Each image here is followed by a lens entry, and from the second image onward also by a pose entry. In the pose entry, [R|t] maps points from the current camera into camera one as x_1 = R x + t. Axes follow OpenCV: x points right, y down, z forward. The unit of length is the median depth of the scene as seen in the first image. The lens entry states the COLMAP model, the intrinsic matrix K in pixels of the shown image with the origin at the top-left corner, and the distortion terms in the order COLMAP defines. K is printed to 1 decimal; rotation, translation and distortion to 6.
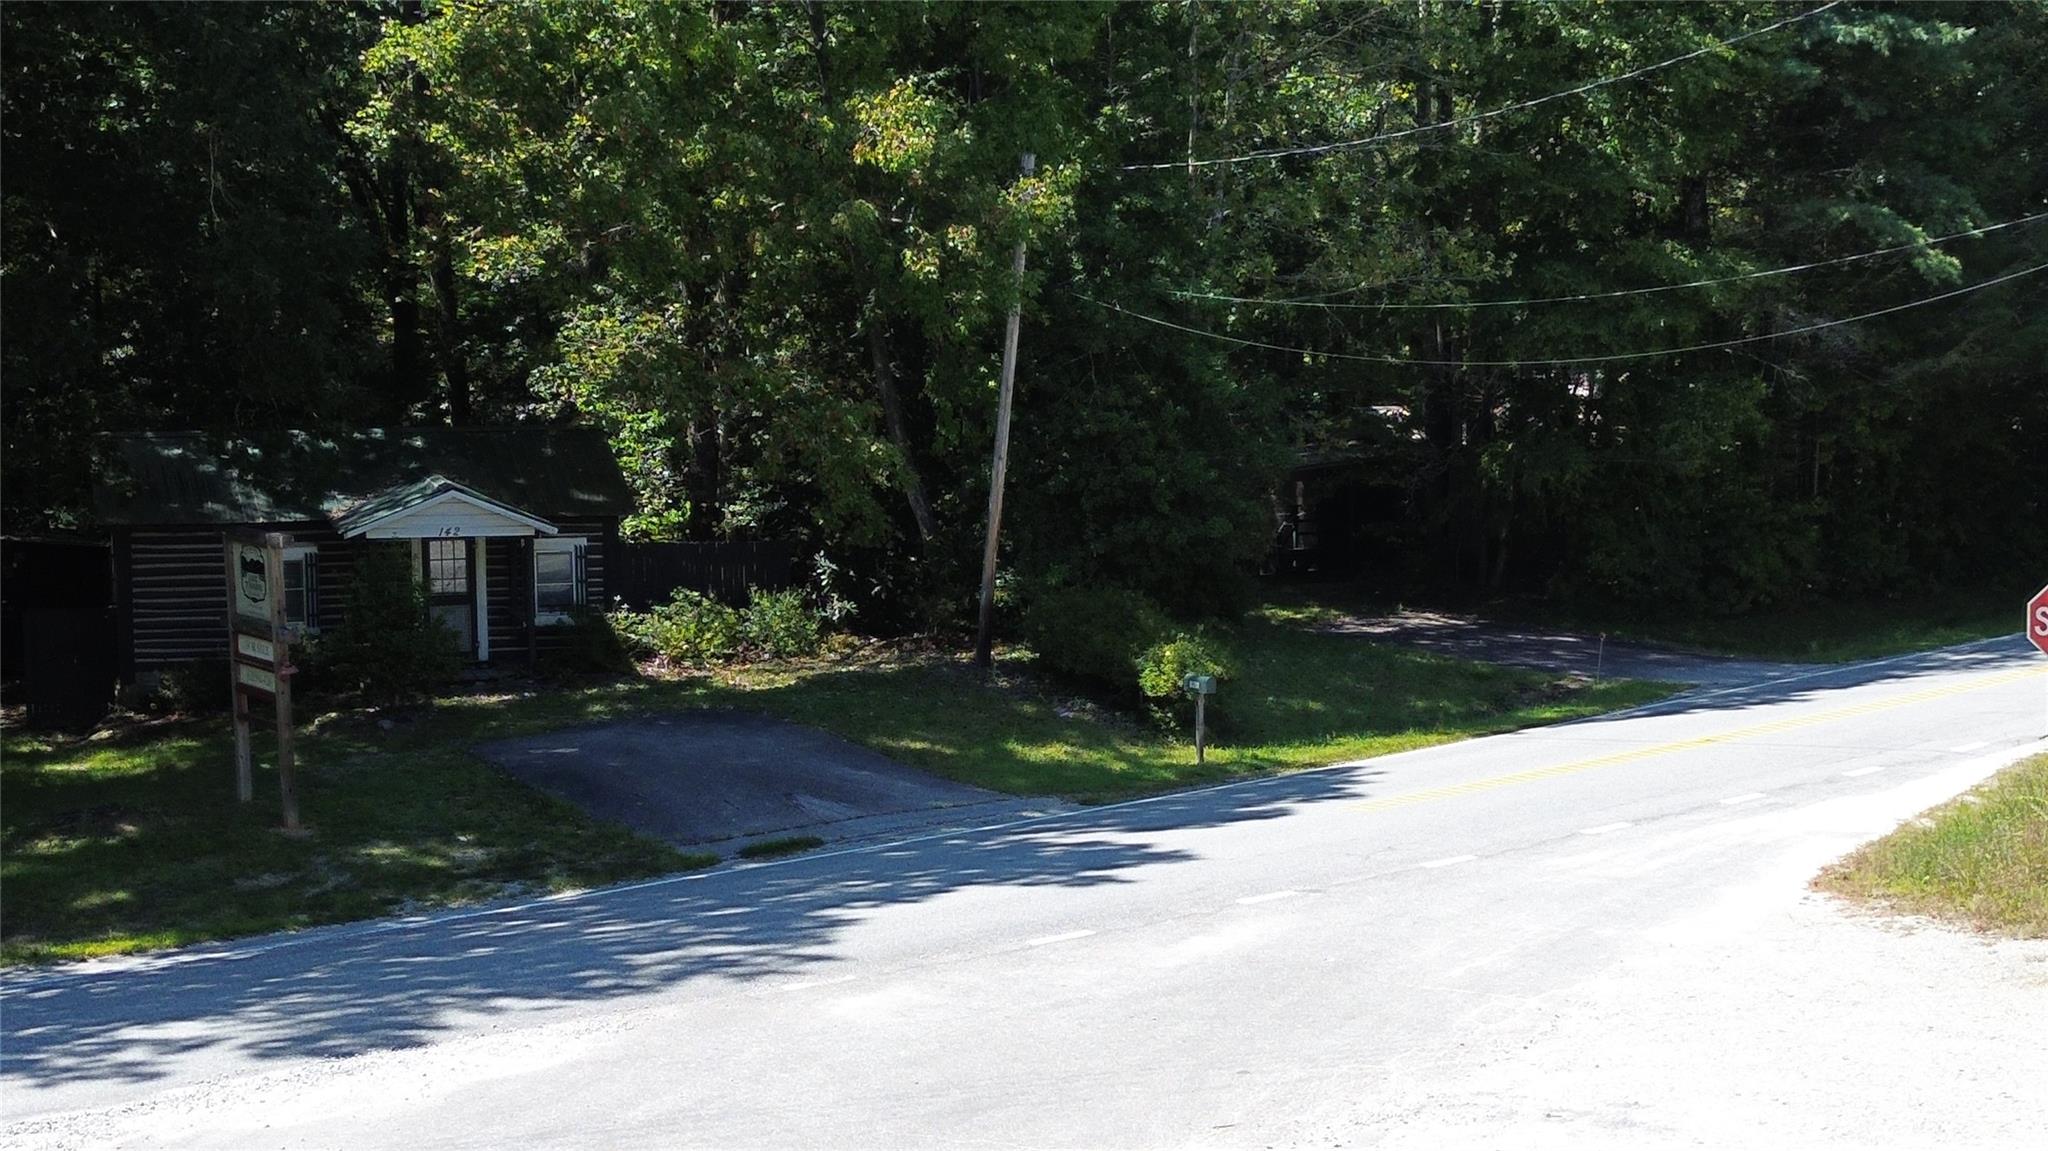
lens RADIAL K [[2855.3, 0, 1016.3], [0, 2855.3, 595.3], [0, 0, 1]] dist [0.138229, 0.000000]
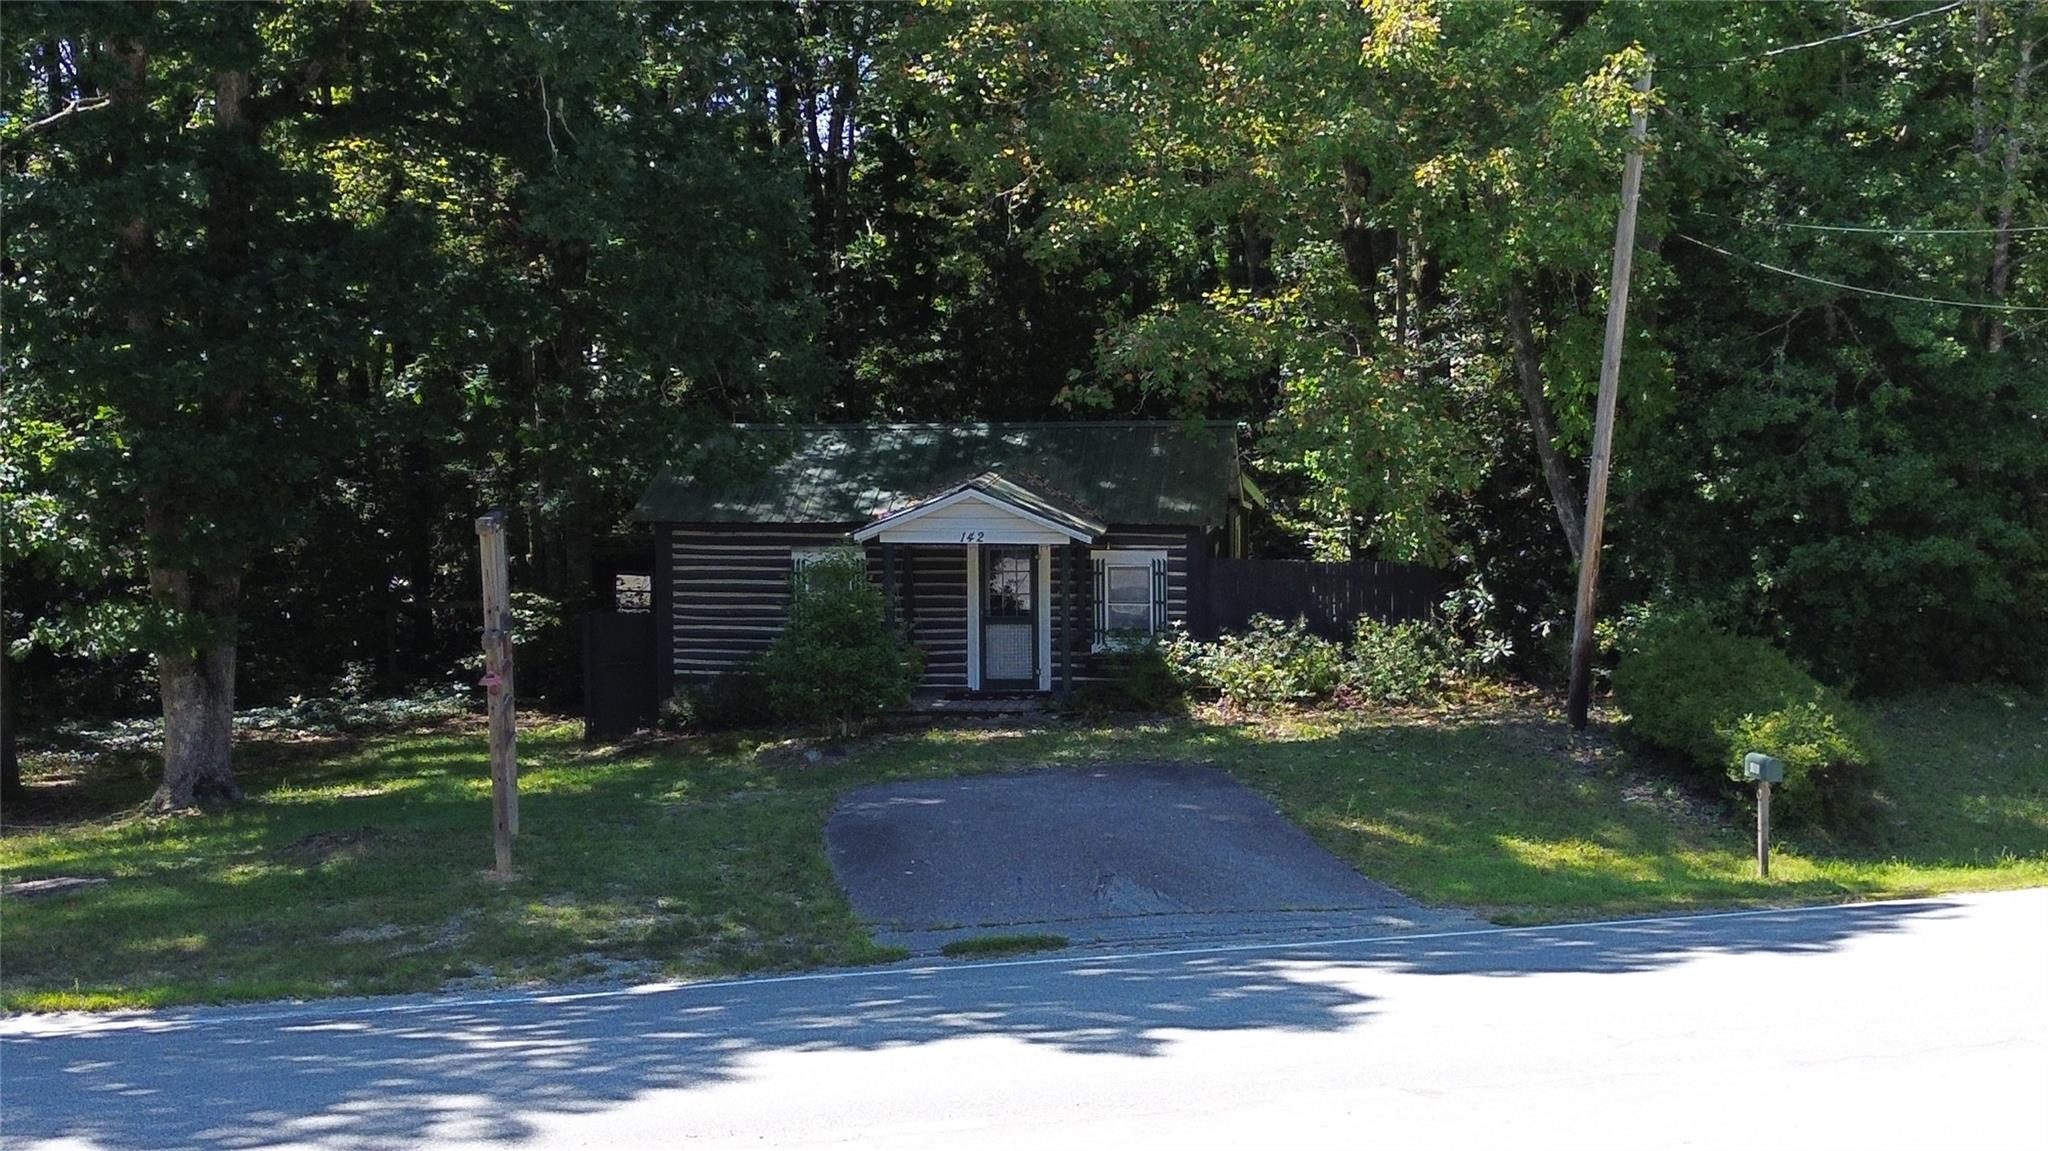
lens RADIAL K [[2858.9, 0, 992.5], [0, 2858.9, 544.2], [0, 0, 1]] dist [0.085900, 0.000000]
pose [[0.898436, 0.025173, -0.438382, 0.176556], [-0.040206, 0.998878, -0.025042, 0.000938], [0.437259, 0.040124, 0.898440, 0.232357]]
